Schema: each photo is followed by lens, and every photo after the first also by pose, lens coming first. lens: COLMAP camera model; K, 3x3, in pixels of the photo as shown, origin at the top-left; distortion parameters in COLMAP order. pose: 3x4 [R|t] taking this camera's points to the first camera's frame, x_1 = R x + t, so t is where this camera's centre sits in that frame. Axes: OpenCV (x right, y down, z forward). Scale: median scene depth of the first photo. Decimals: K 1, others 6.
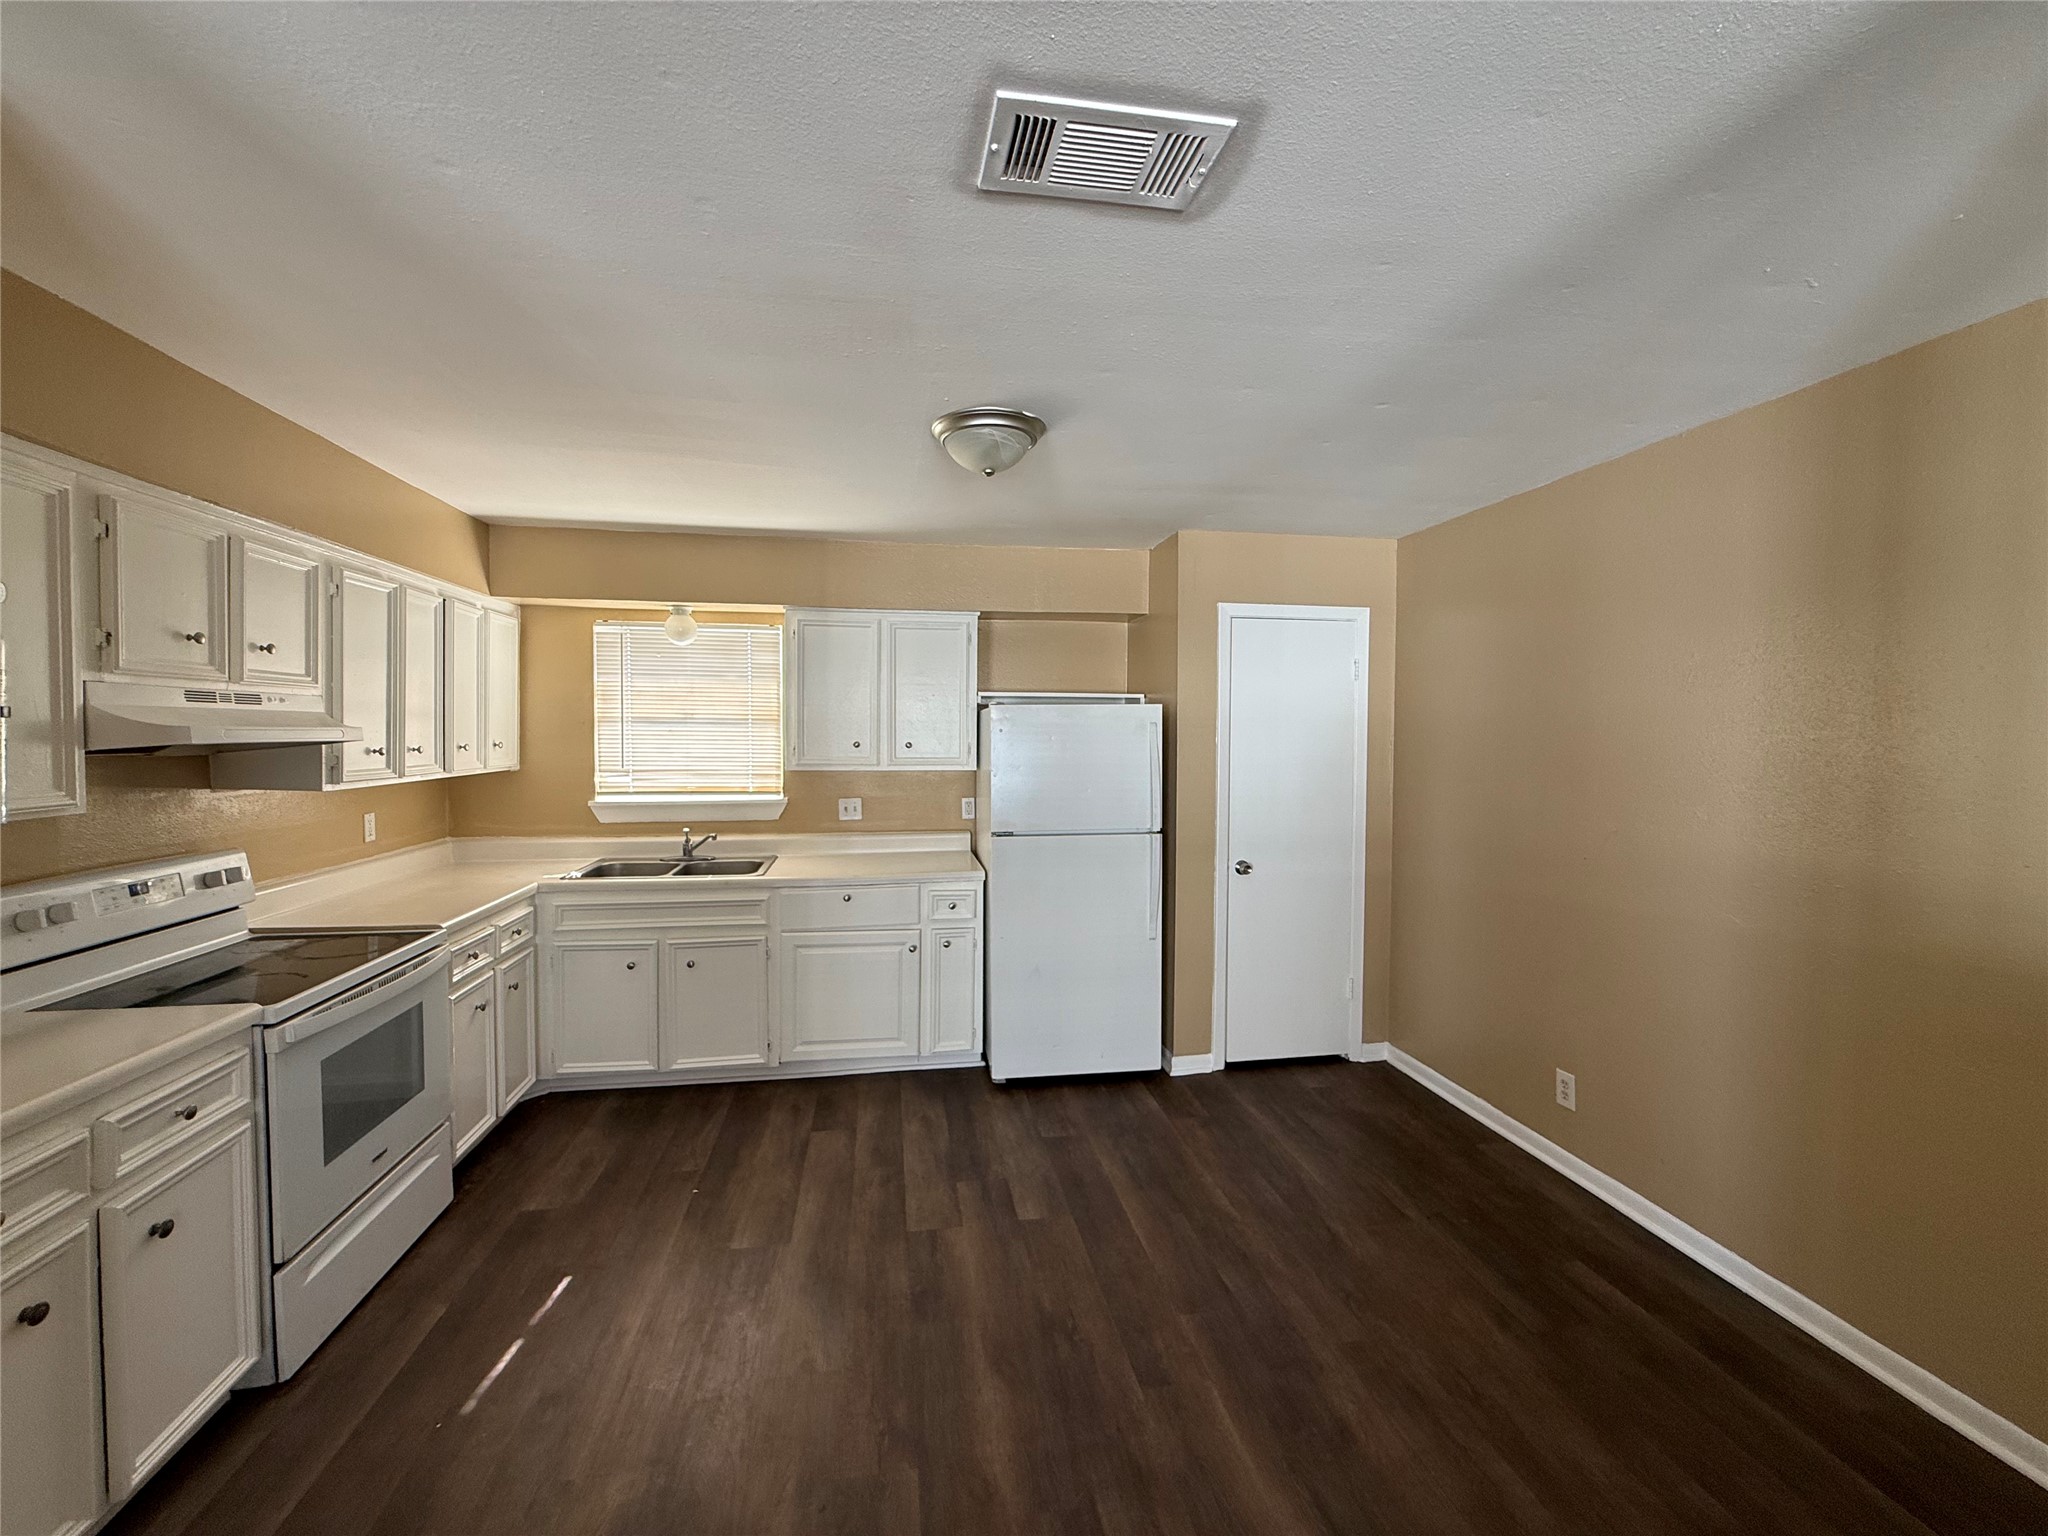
lens RADIAL K [[819.5, 0, 1009.9], [0, 819.5, 771.1], [0, 0, 1]] dist [0.004460, -0.000162]
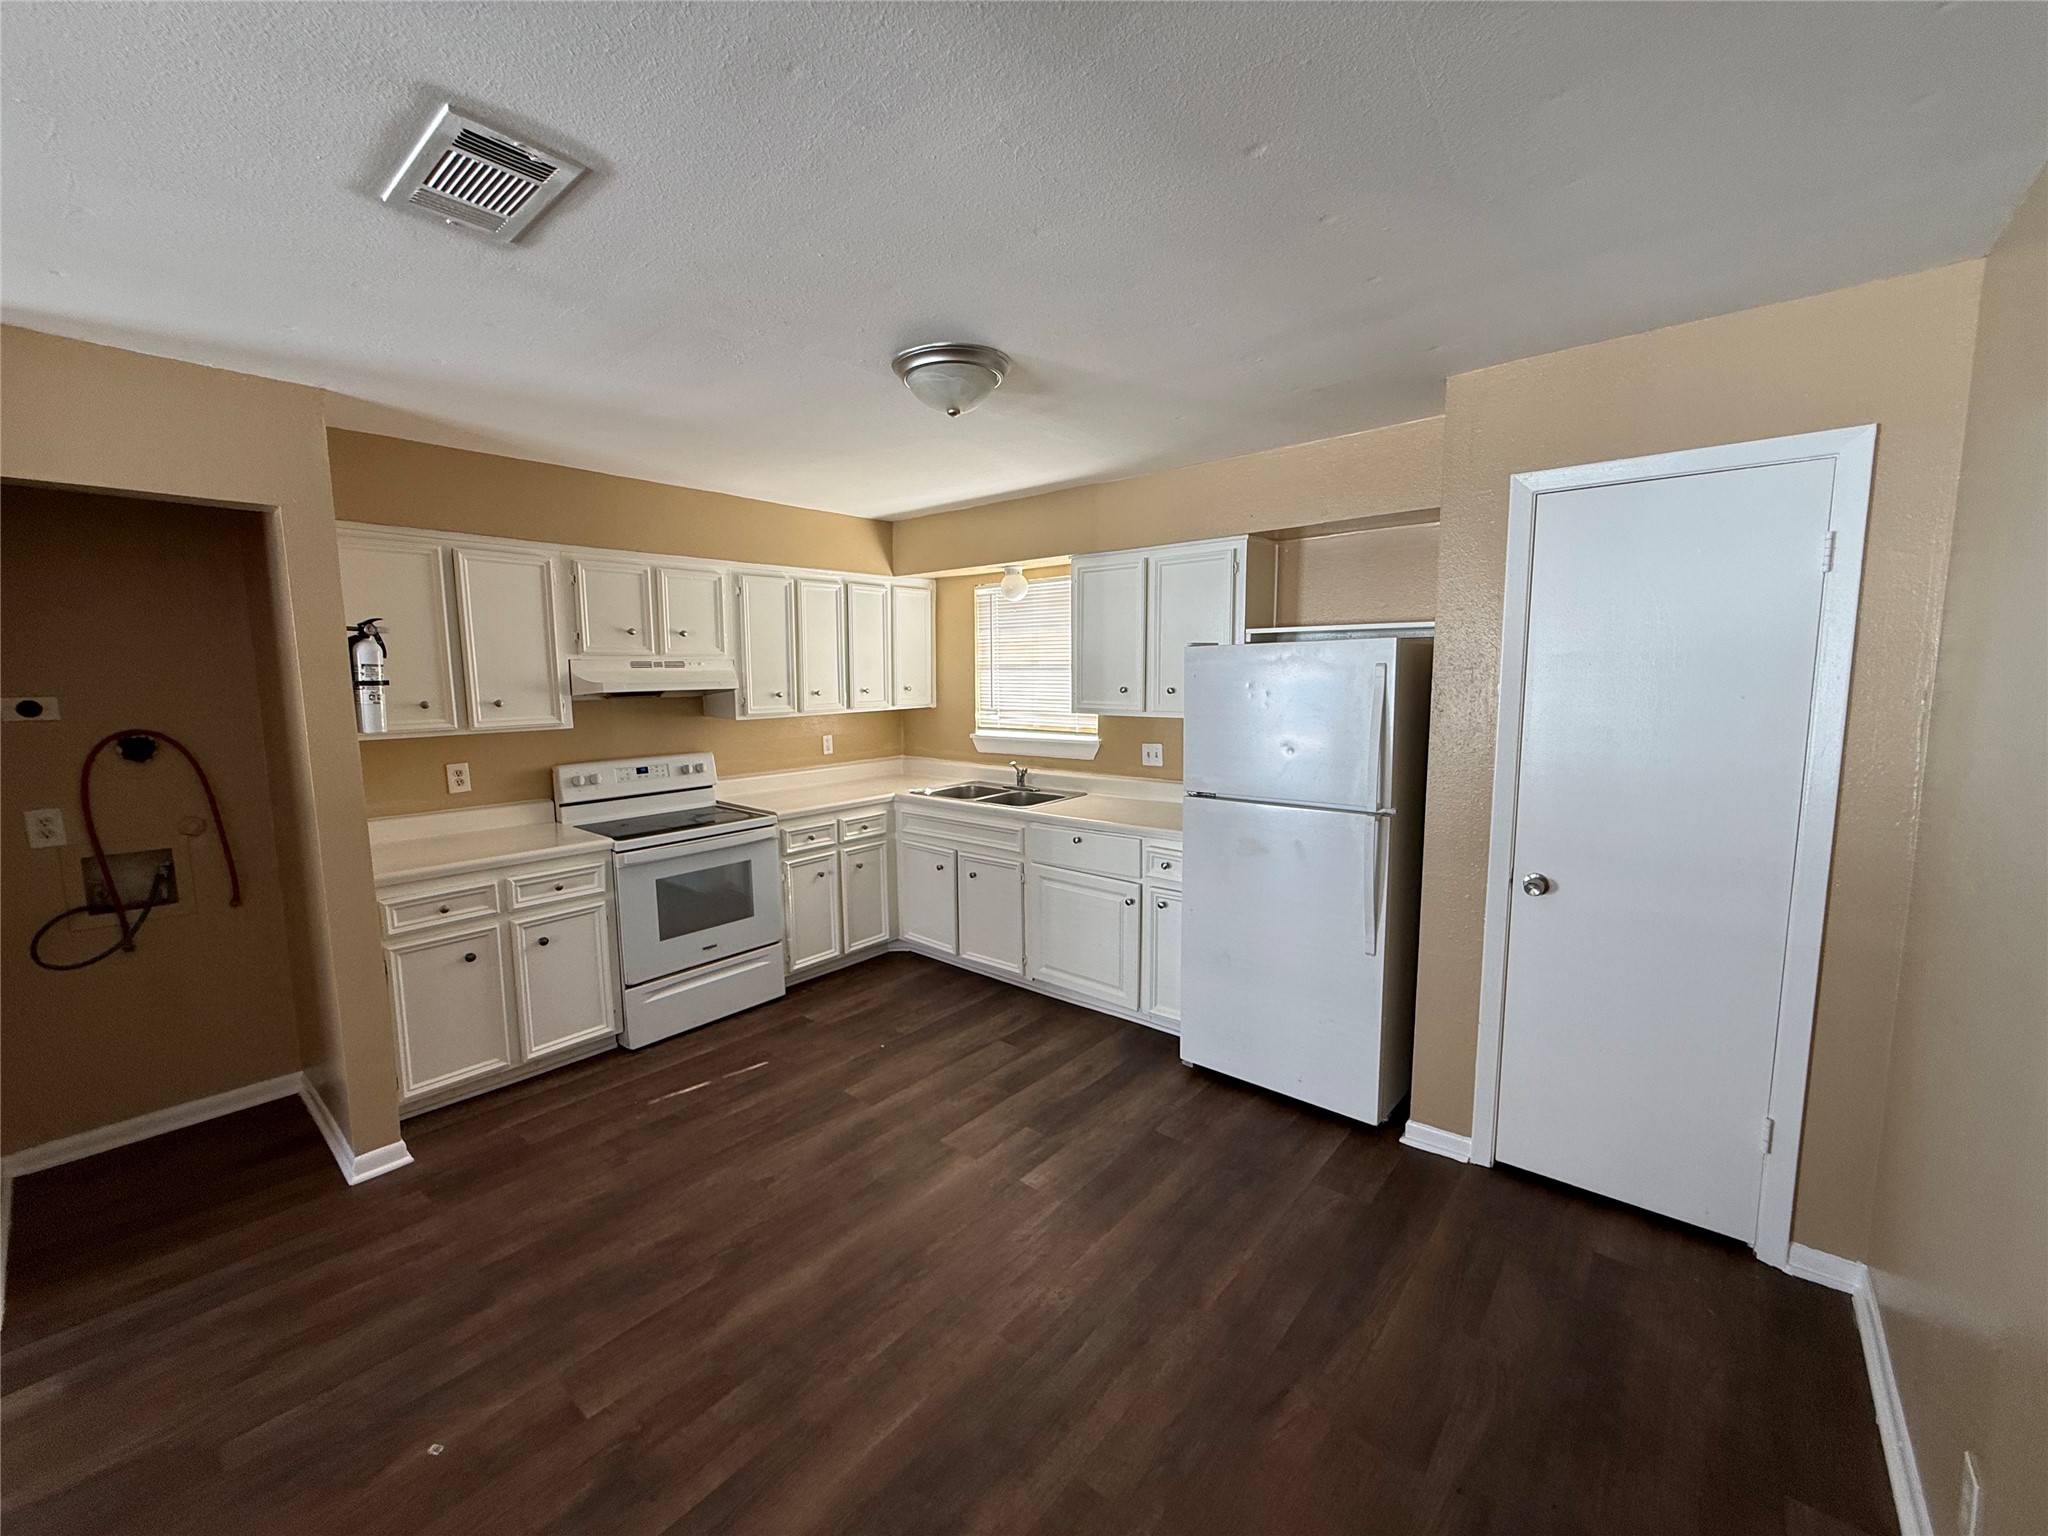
lens RADIAL K [[819.5, 0, 1021.0], [0, 819.5, 767.9], [0, 0, 1]] dist [0.004460, -0.000162]
pose [[0.645575, 0.079551, -0.759542, 0.556939], [-0.020910, 0.996028, 0.086548, -0.024224], [0.763411, -0.039991, 0.644674, 0.298162]]
